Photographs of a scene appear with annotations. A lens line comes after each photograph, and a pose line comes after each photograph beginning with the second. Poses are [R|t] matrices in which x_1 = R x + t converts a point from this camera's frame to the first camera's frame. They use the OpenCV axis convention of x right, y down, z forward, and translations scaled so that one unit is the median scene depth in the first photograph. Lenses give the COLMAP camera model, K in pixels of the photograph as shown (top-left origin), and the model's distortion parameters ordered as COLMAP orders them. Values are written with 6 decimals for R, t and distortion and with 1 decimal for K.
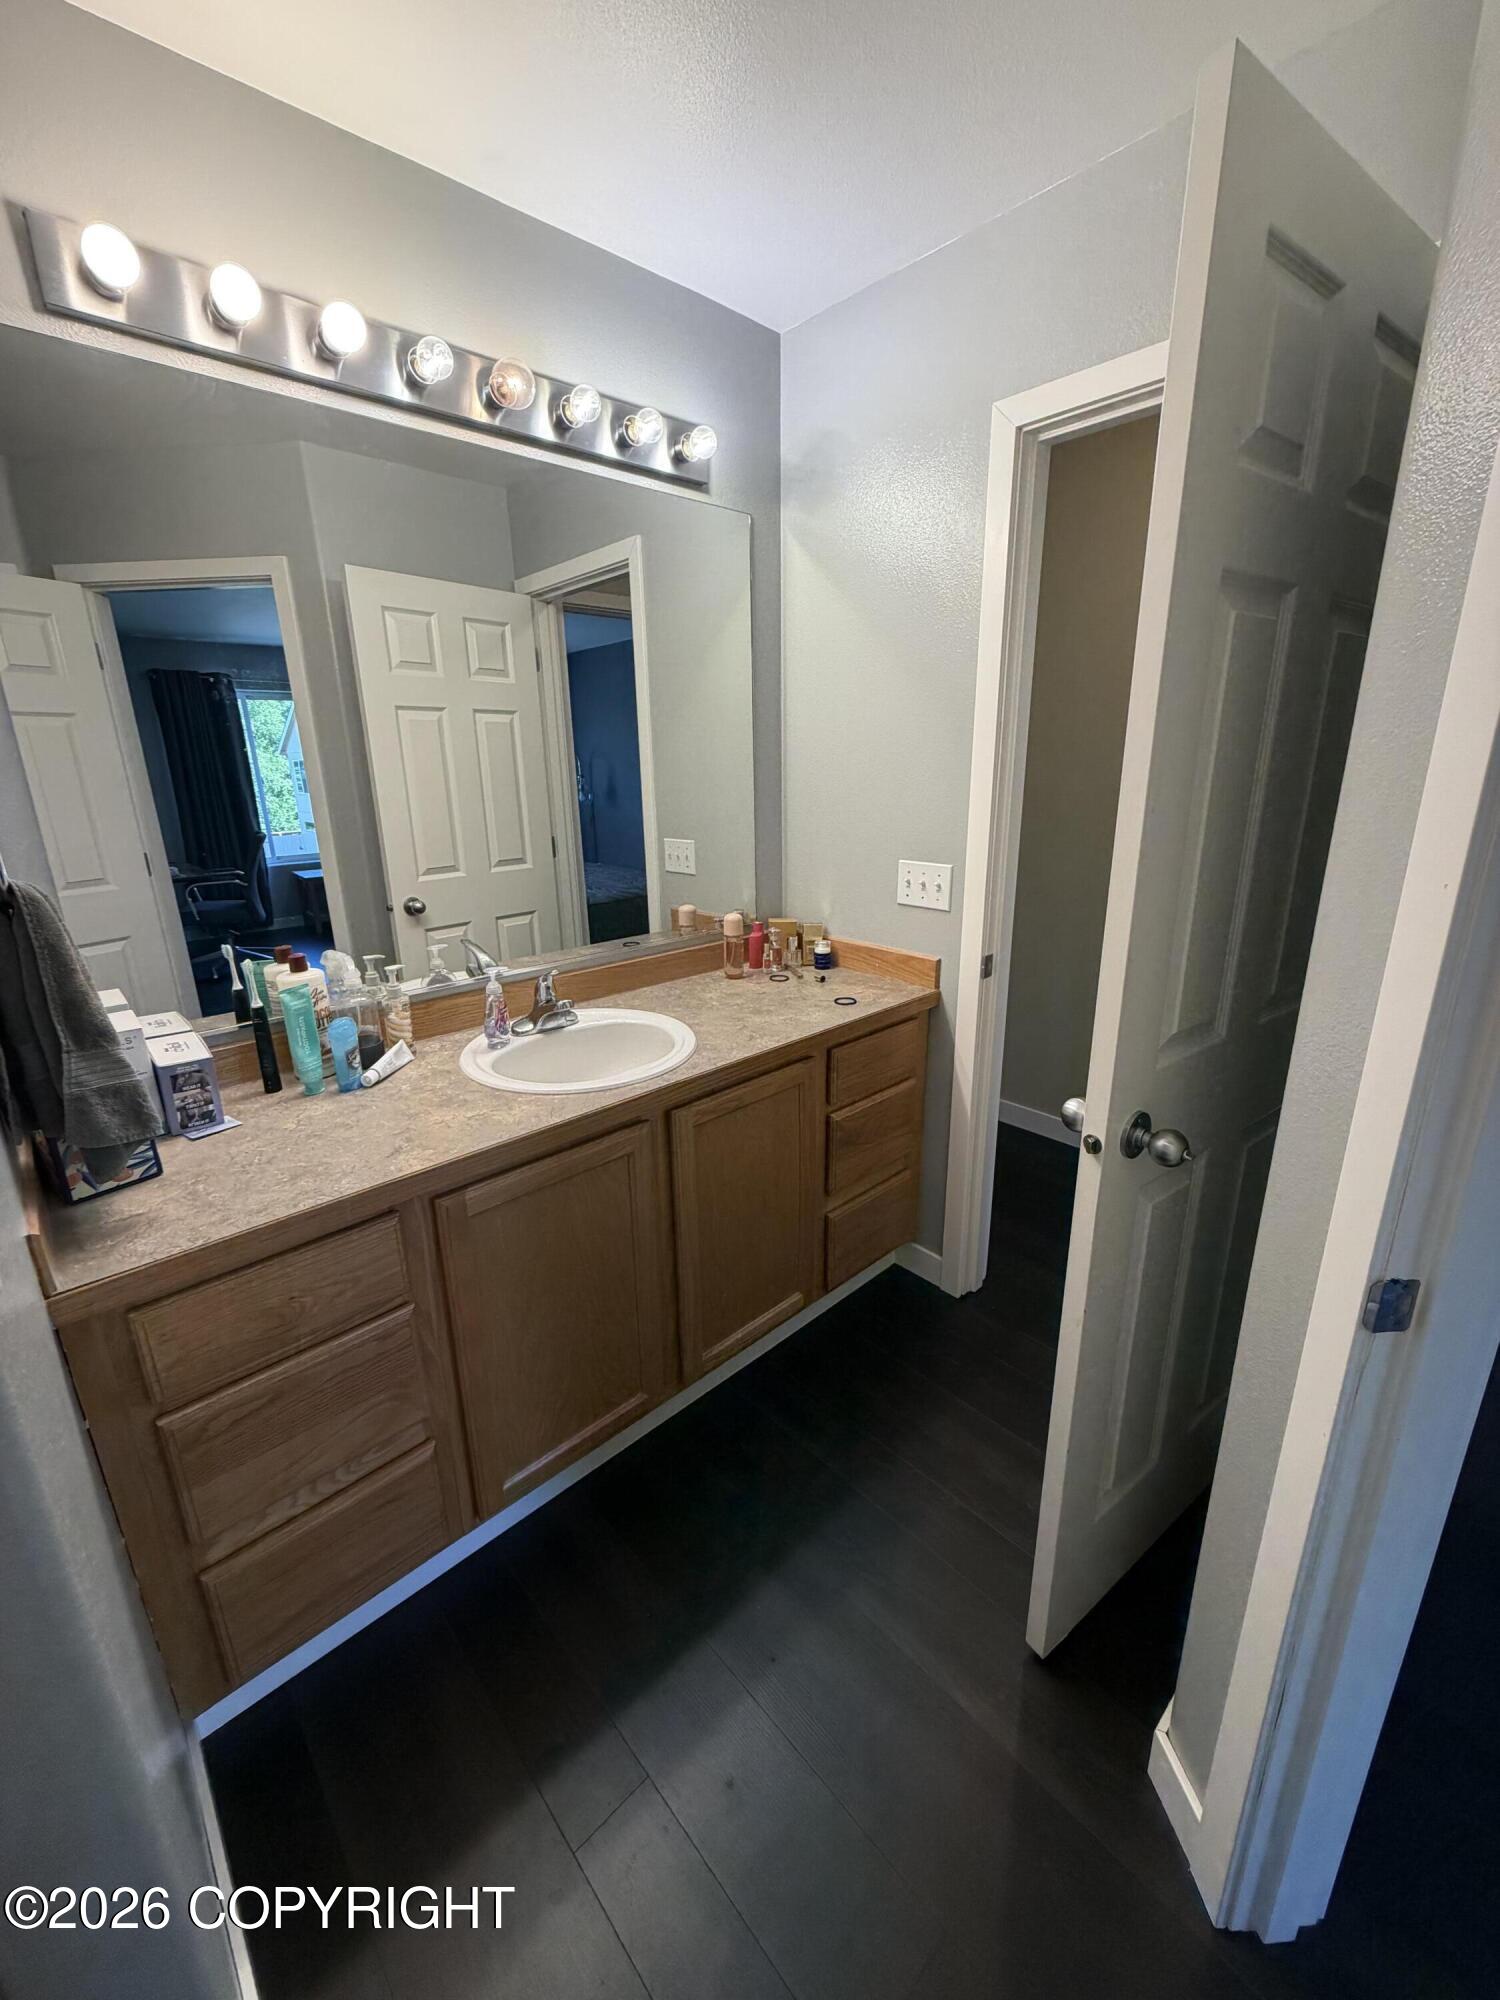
lens RADIAL K [[796.3, 0, 754.5], [0, 796.3, 994.0], [0, 0, 1]] dist [0.001534, 0.000019]
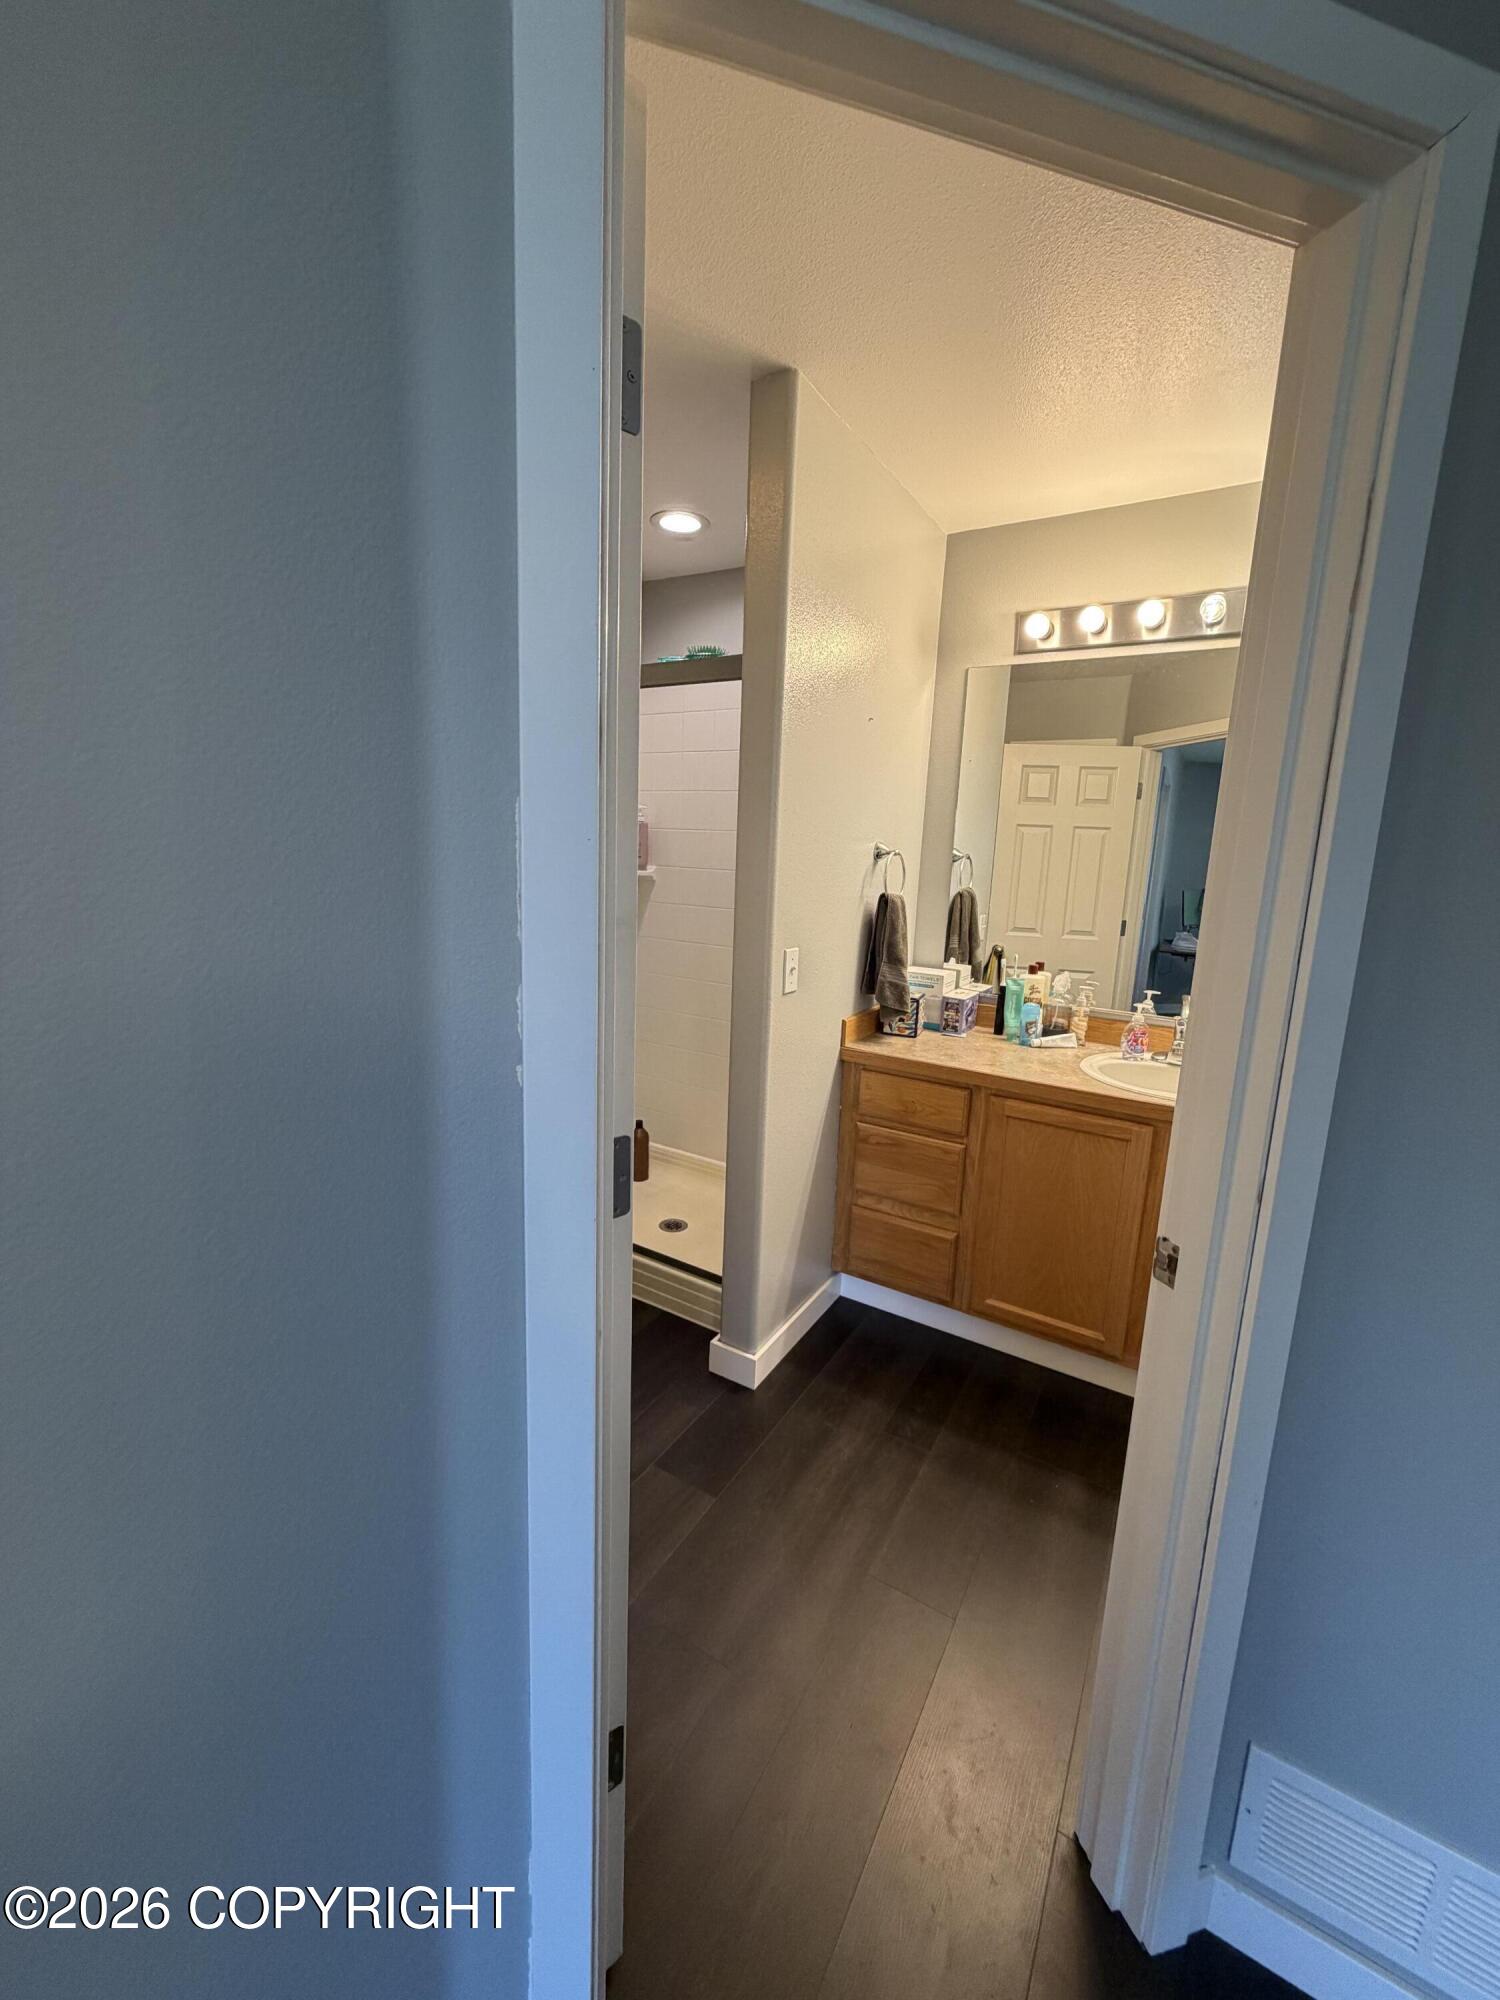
lens RADIAL K [[796.3, 0, 754.5], [0, 796.3, 994.0], [0, 0, 1]] dist [0.001534, 0.000019]
pose [[0.272847, 0.196507, -0.941775, 1.036386], [-0.313297, 0.943705, 0.106142, 0.020159], [0.909615, 0.266095, 0.319052, -0.105968]]
